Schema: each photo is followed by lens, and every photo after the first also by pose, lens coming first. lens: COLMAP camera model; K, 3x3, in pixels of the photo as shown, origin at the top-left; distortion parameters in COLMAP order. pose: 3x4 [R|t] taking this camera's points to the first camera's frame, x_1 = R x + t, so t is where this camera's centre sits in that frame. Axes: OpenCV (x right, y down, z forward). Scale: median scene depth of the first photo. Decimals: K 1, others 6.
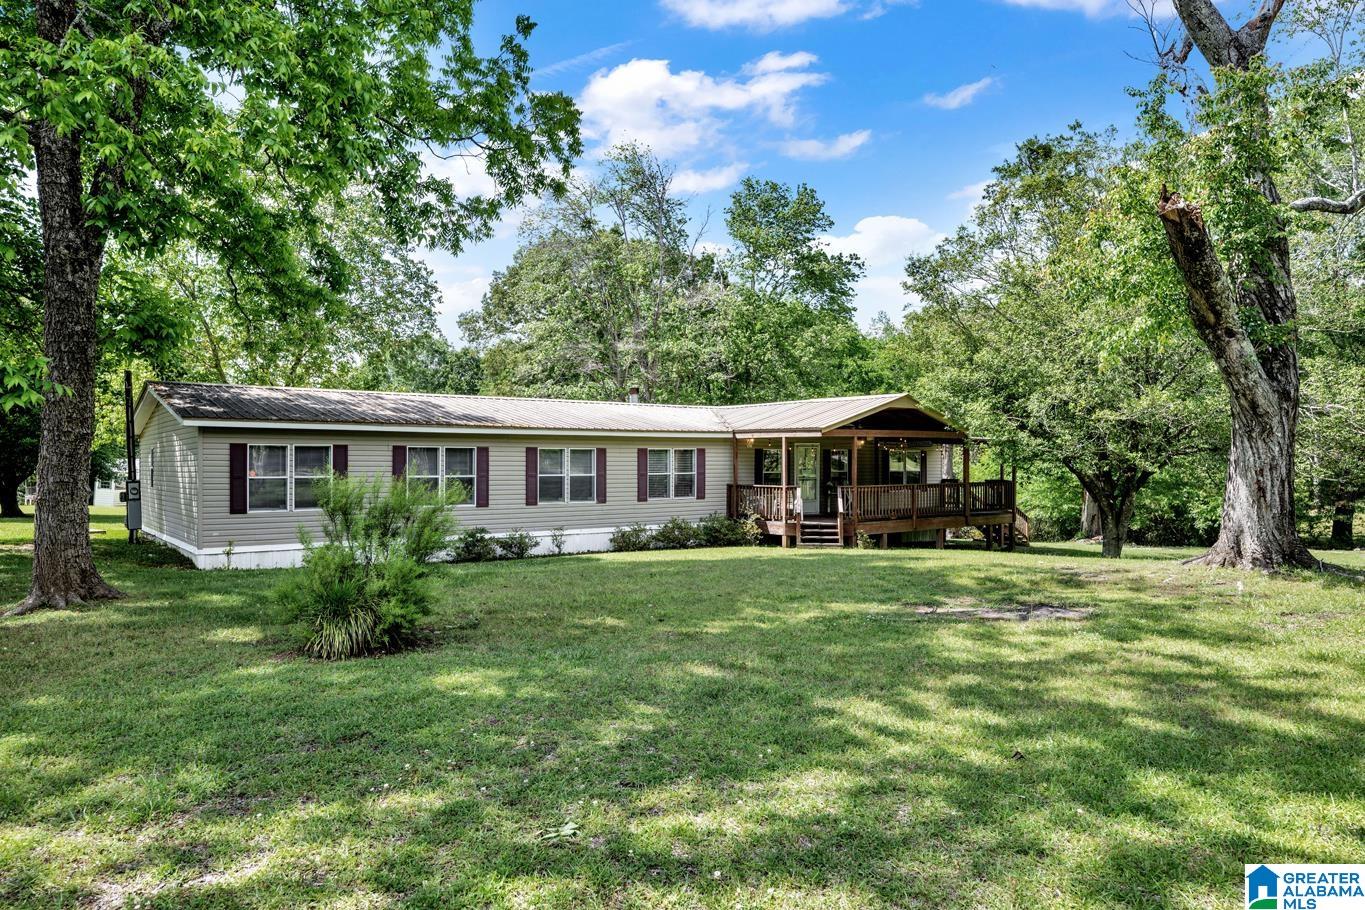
lens RADIAL K [[936.7, 0, 683.0], [0, 936.7, 457.1], [0, 0, 1]] dist [0.008471, 0.004458]
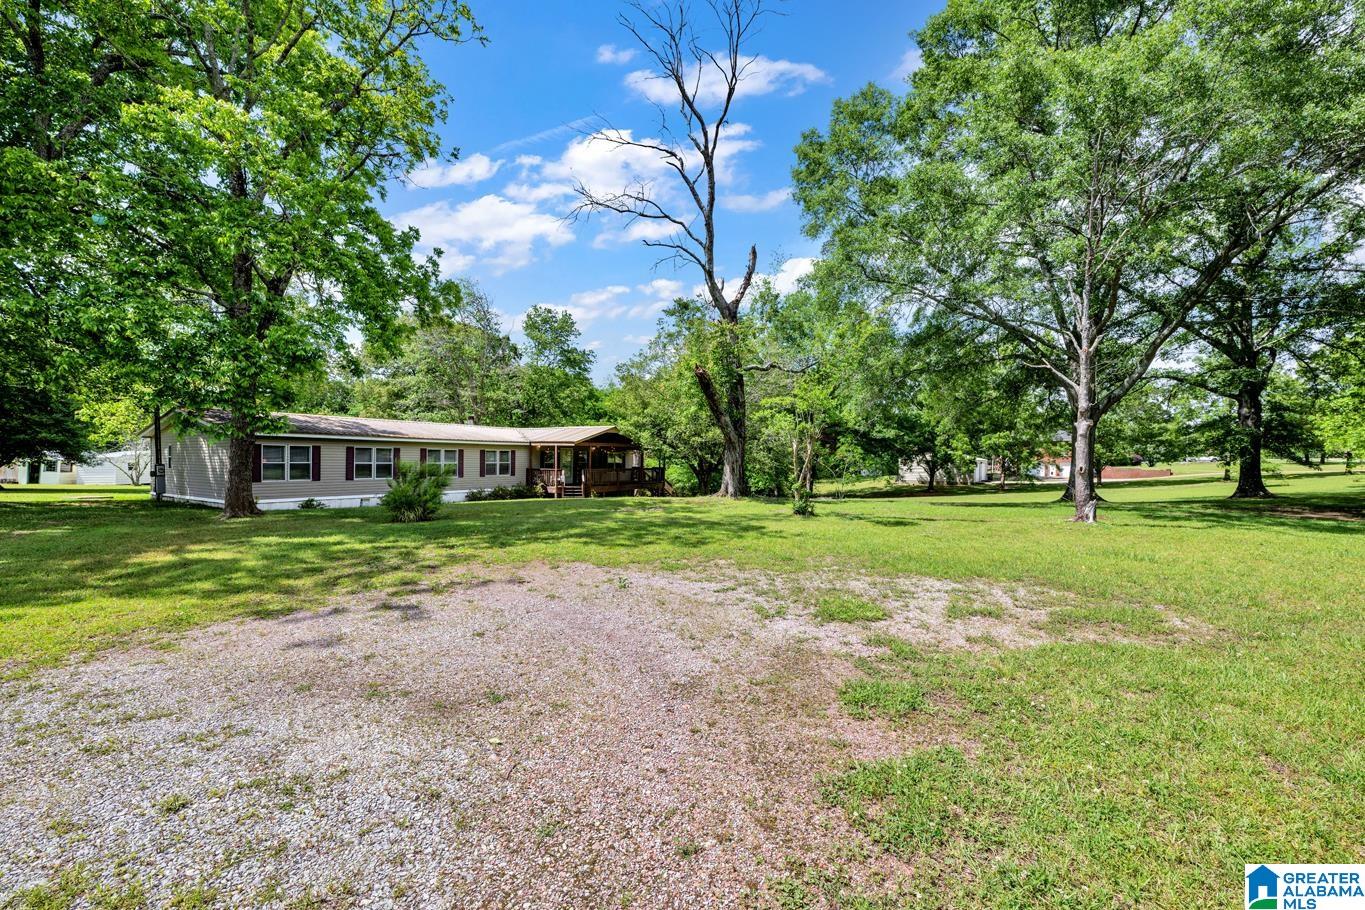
lens RADIAL K [[540.4, 0, 679.7], [0, 540.4, 459.8], [0, 0, 1]] dist [-0.001207, -0.000179]
pose [[0.941351, 0.010076, 0.337279, -0.036461], [-0.012673, 0.999905, 0.005497, 0.000168], [-0.337191, -0.009448, 0.941389, -0.208938]]
